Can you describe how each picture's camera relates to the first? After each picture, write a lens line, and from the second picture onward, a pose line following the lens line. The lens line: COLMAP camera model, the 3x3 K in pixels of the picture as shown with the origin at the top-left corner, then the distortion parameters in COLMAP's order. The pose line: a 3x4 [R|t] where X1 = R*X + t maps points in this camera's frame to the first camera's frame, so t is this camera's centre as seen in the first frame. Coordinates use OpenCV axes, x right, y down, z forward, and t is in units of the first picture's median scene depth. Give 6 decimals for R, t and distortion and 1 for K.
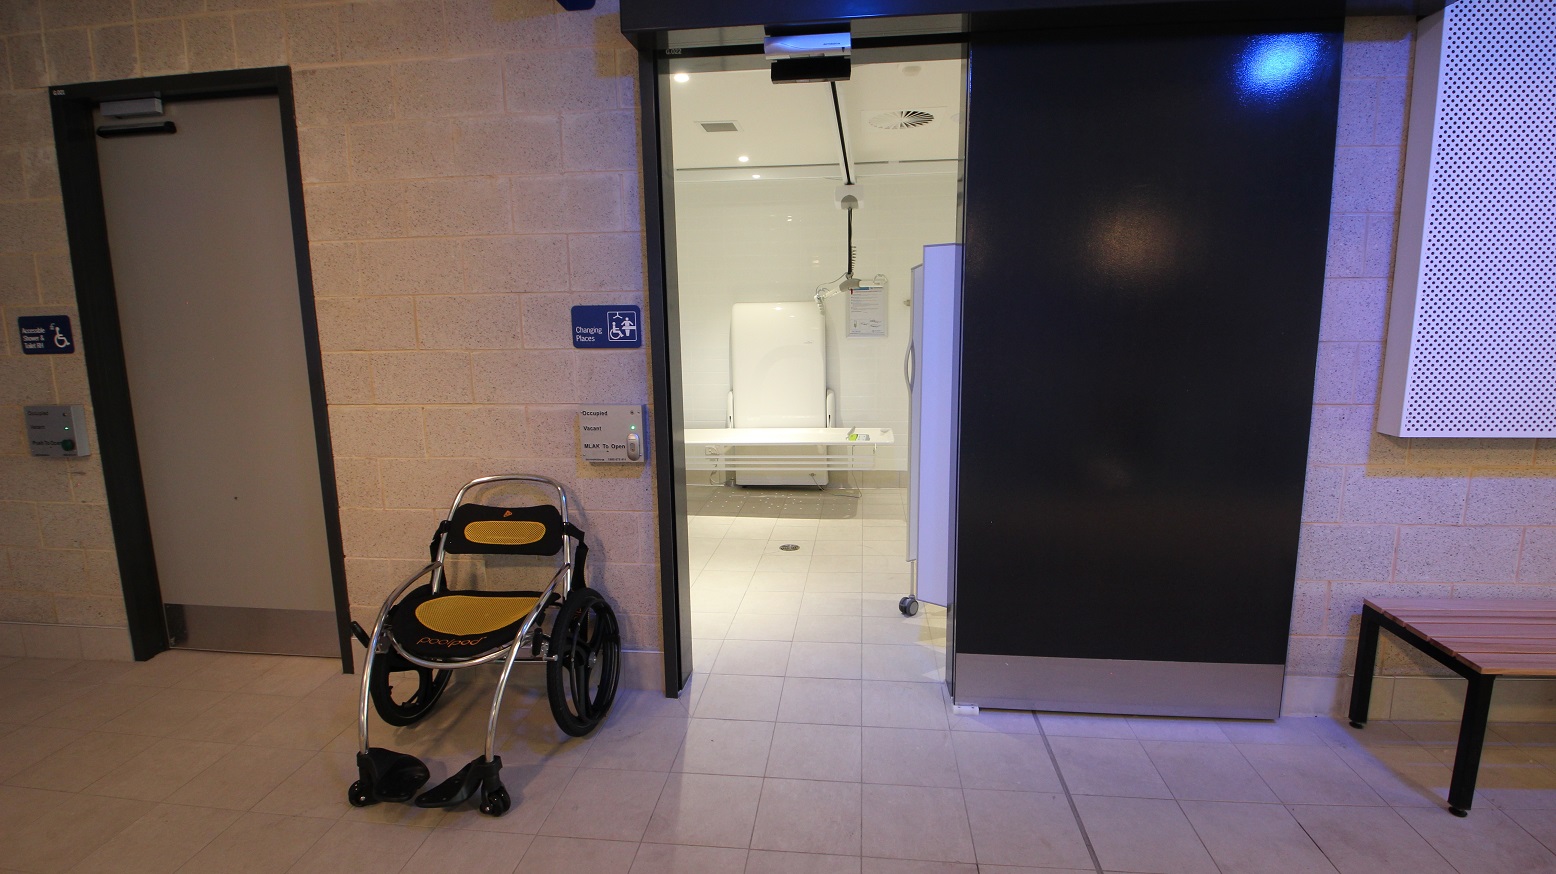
lens RADIAL K [[719.8, 0, 778.0], [0, 719.8, 437.0], [0, 0, 1]] dist [-0.000098, -0.000429]
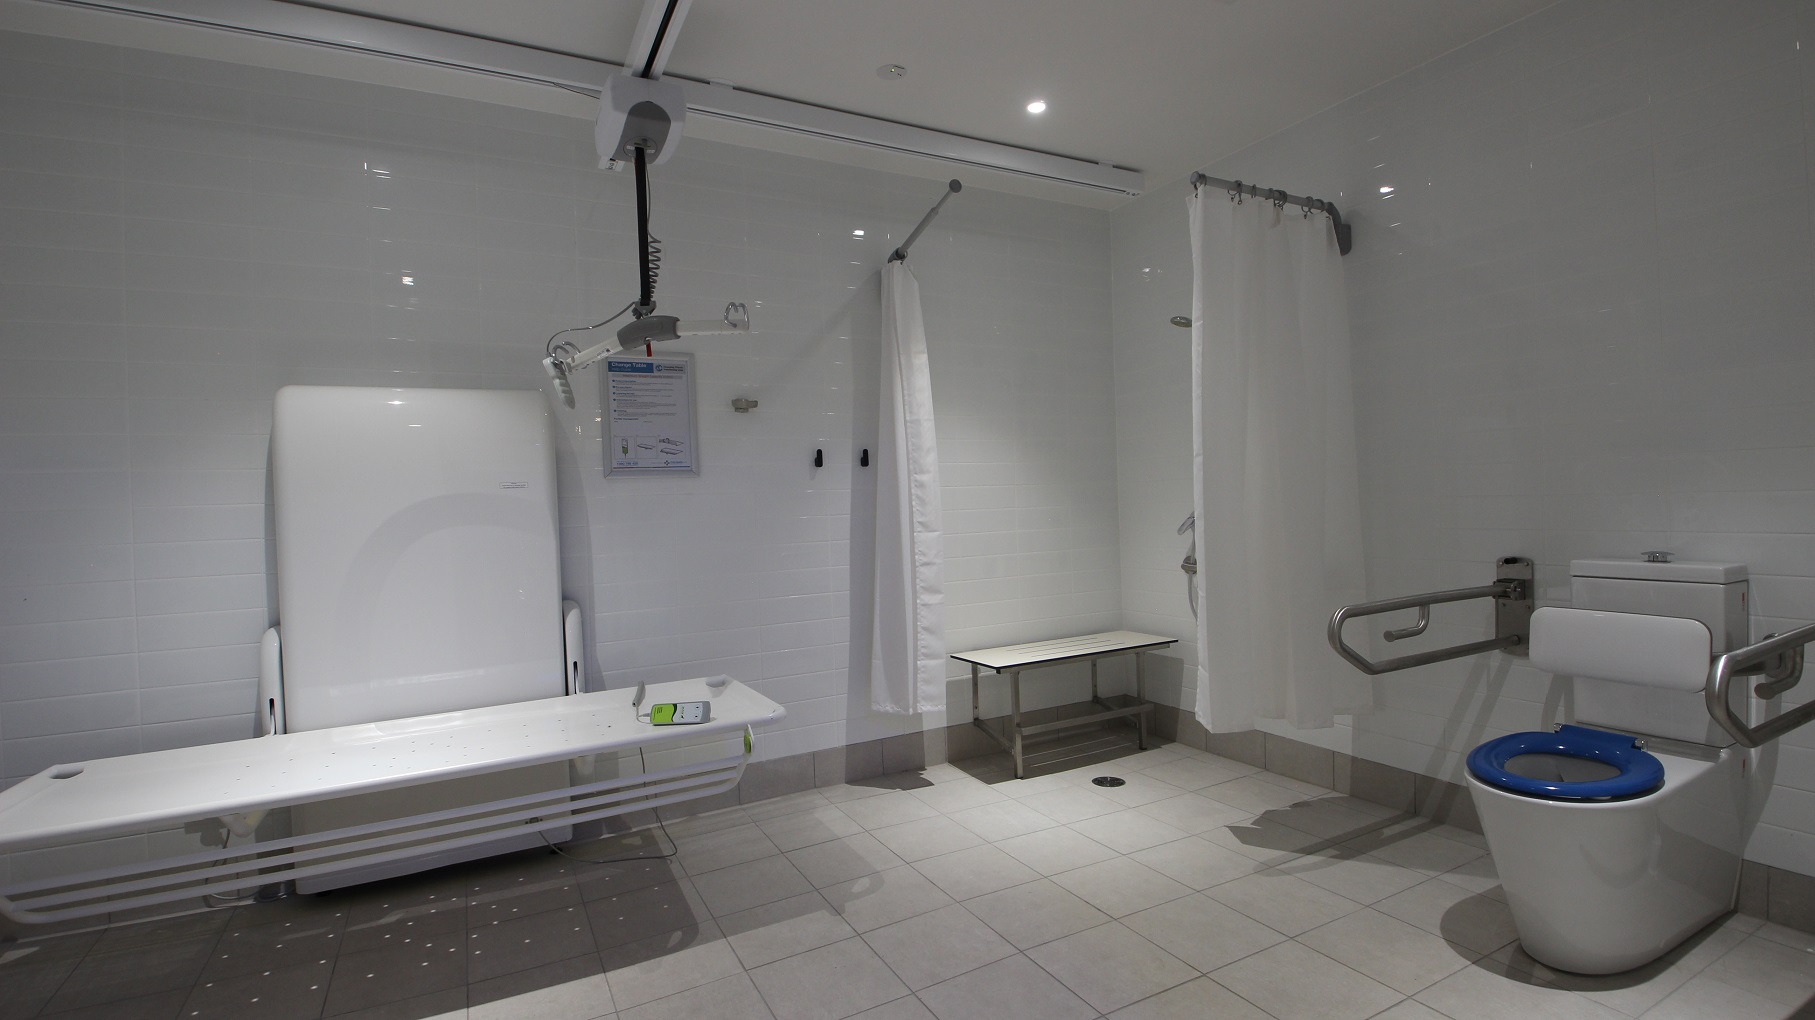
lens RADIAL K [[839.6, 0, 907.5], [0, 839.6, 510.0], [0, 0, 1]] dist [-0.000098, -0.000429]
pose [[0.826779, -0.014605, 0.562337, -0.039959], [0.108852, 0.984922, -0.134460, -0.031484], [-0.551894, 0.172381, 0.815903, 0.500262]]
